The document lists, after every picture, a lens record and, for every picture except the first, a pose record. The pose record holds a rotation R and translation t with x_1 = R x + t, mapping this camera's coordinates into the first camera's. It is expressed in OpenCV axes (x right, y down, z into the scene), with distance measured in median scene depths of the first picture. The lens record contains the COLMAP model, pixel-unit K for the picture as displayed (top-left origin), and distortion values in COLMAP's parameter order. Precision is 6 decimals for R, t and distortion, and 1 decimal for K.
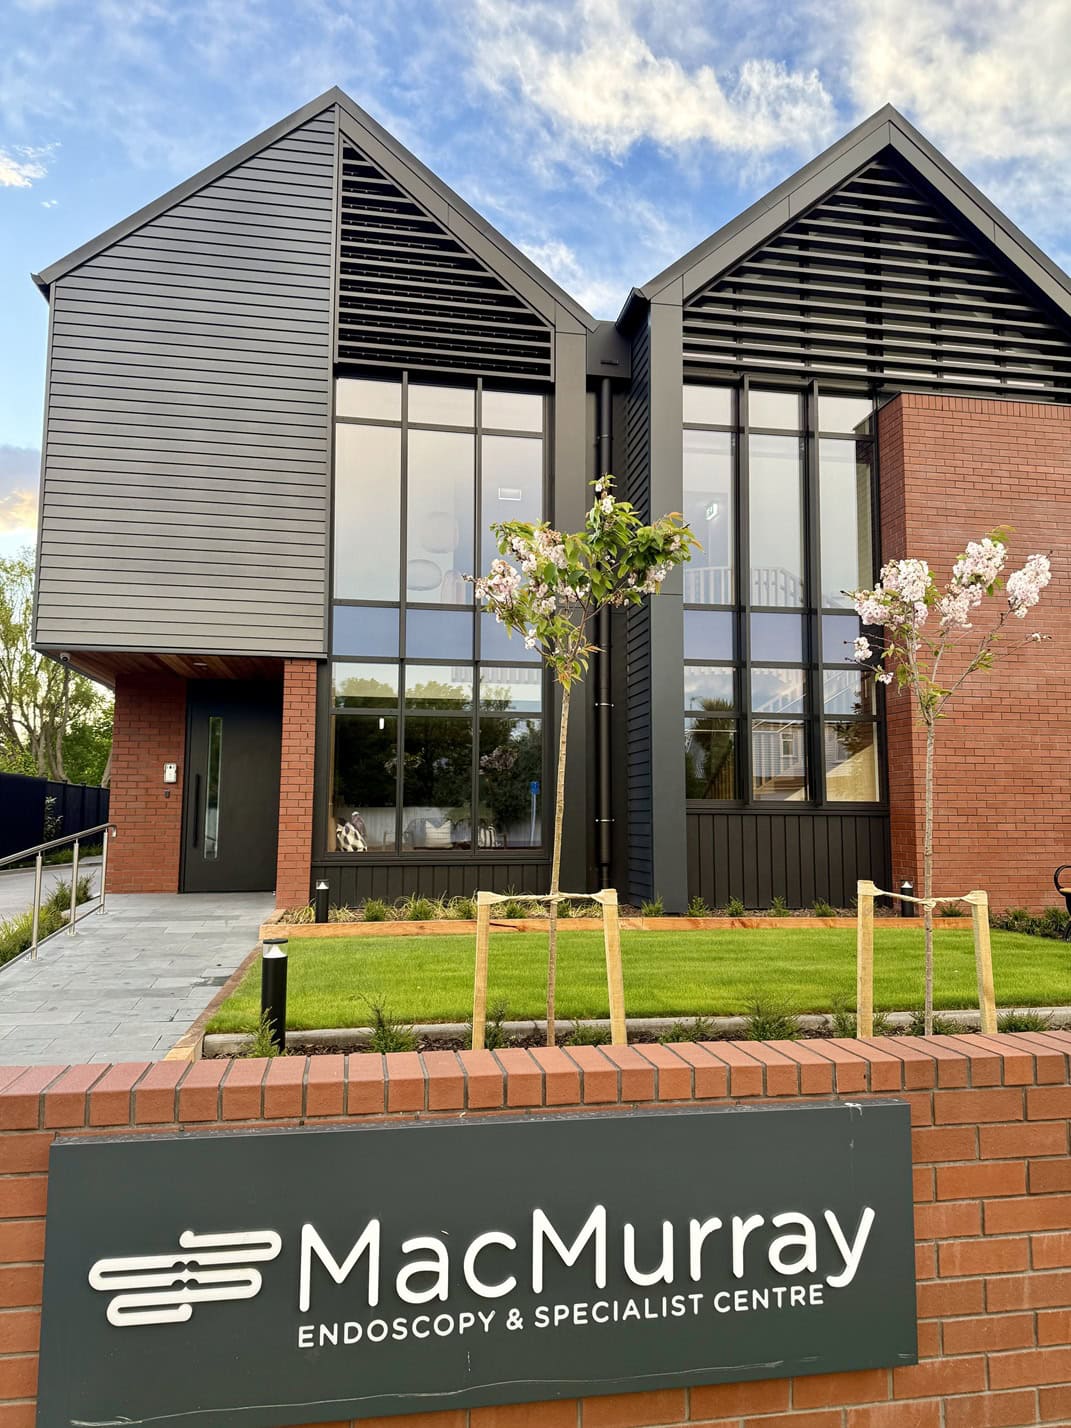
lens RADIAL K [[1015.9, 0, 527.5], [0, 1015.9, 719.9], [0, 0, 1]] dist [0.053564, -0.104764]
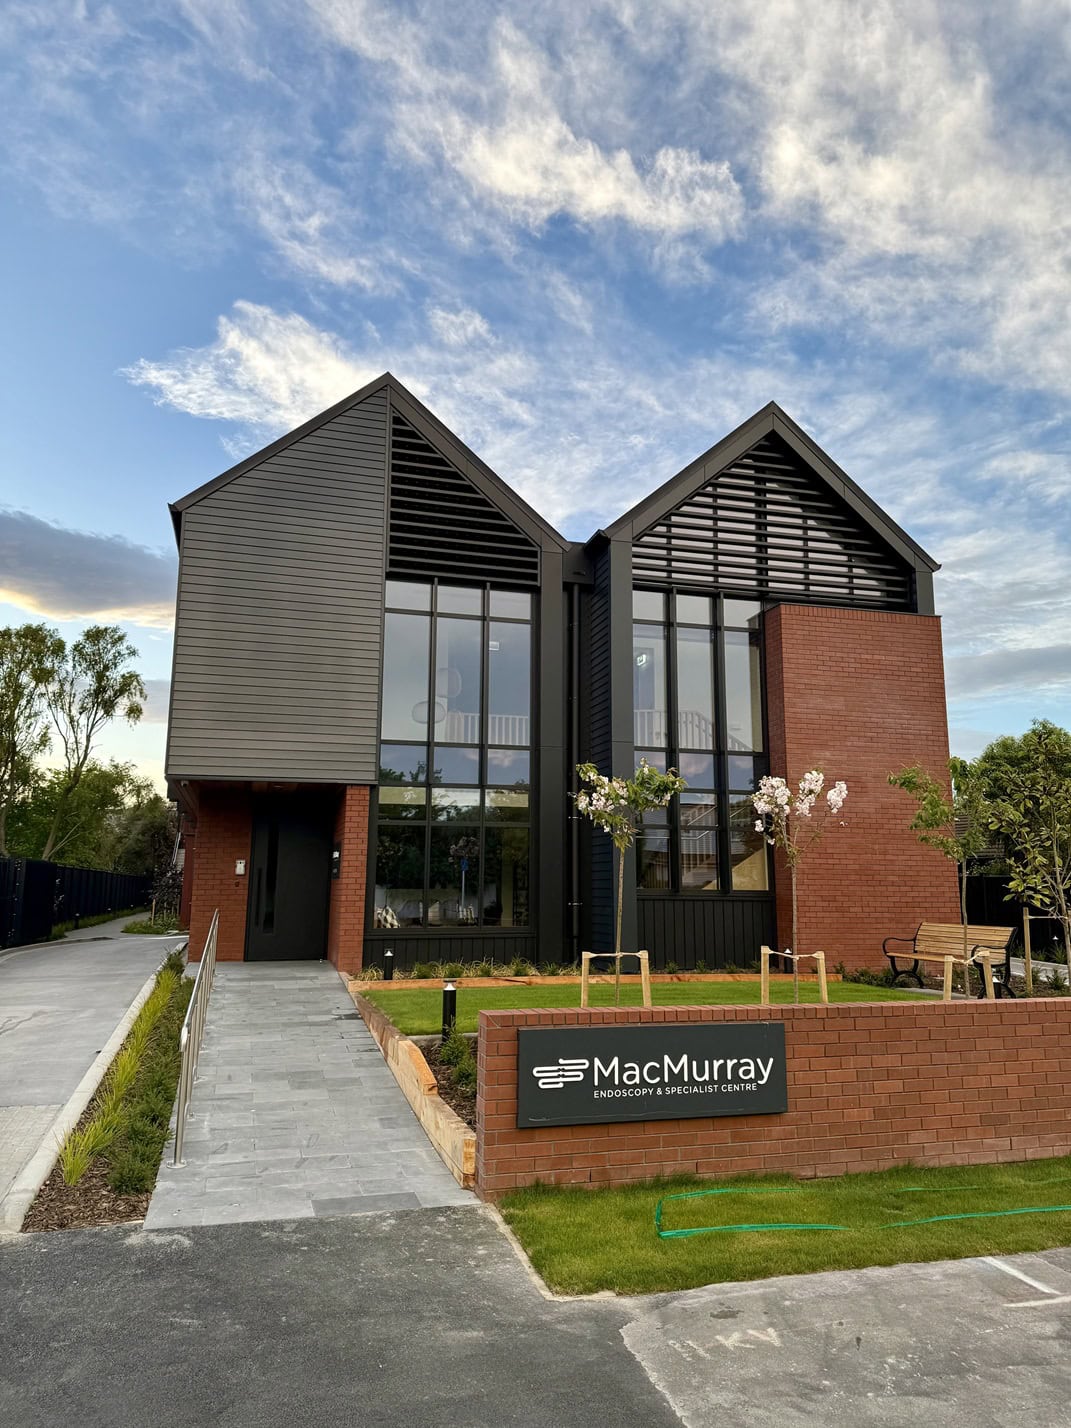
lens RADIAL K [[999.0, 0, 535.5], [0, 999.0, 714.0], [0, 0, 1]] dist [0.022058, 0.605768]
pose [[0.994268, 0.018515, 0.105297, -0.125151], [-0.010633, 0.997133, -0.074924, -0.054486], [-0.106382, 0.073375, 0.991614, -0.358620]]
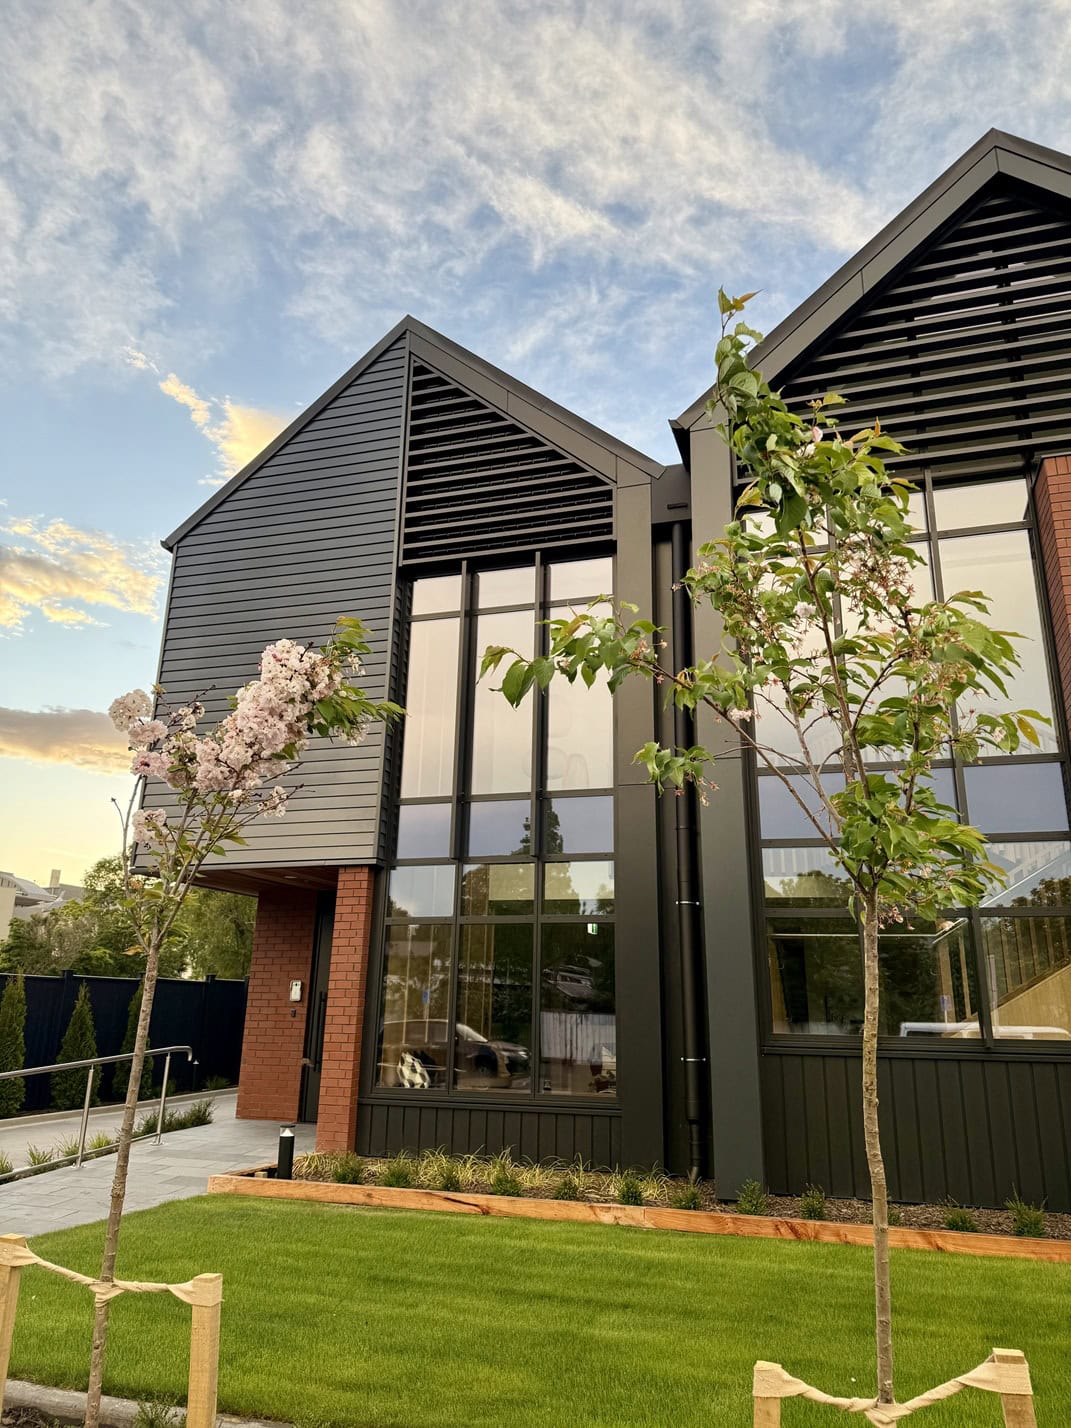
lens RADIAL K [[988.5, 0, 539.3], [0, 988.5, 707.6], [0, 0, 1]] dist [0.017944, -0.003357]
pose [[0.890262, -0.122890, -0.438557, 0.337963], [0.024991, 0.974640, -0.222377, 0.004759], [0.454763, 0.187014, 0.870756, 0.246572]]
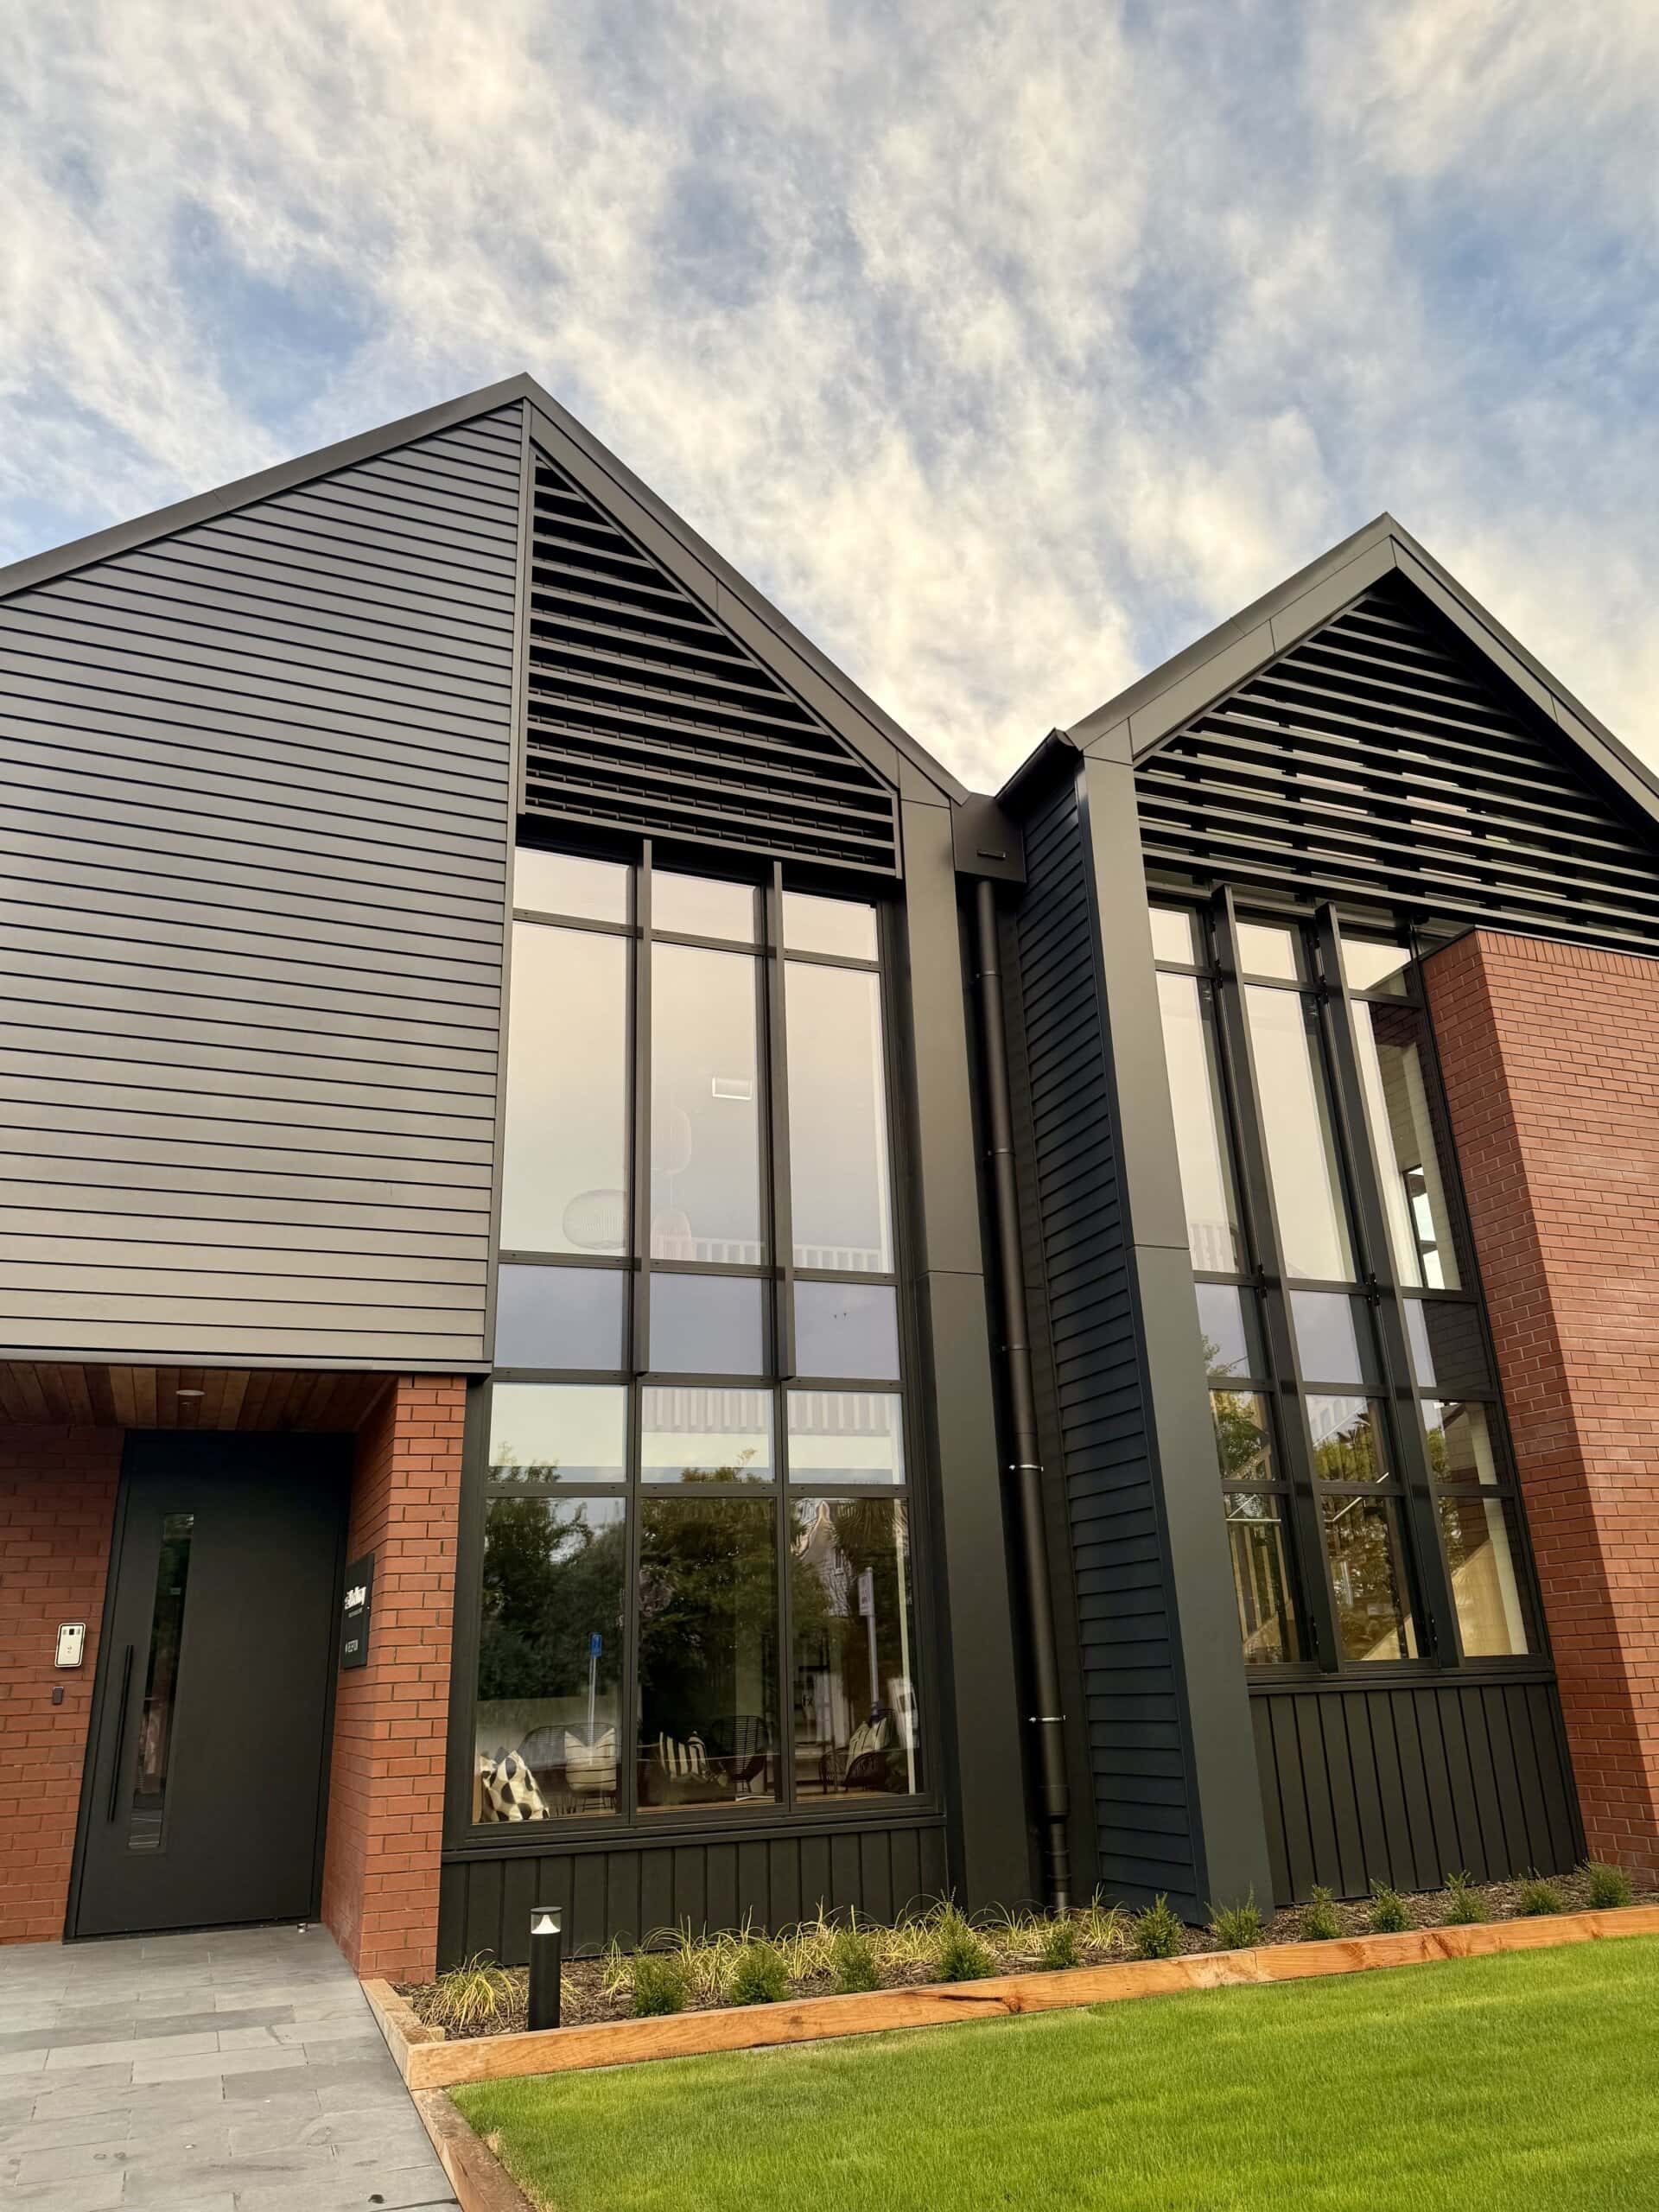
lens RADIAL K [[1541.3, 0, 818.1], [0, 1541.3, 1108.3], [0, 0, 1]] dist [0.017899, -0.003147]
pose [[0.978168, 0.034672, 0.204902, -0.192902], [0.020427, 0.965168, -0.260832, 0.009723], [-0.206809, 0.259323, 0.943388, 0.252858]]
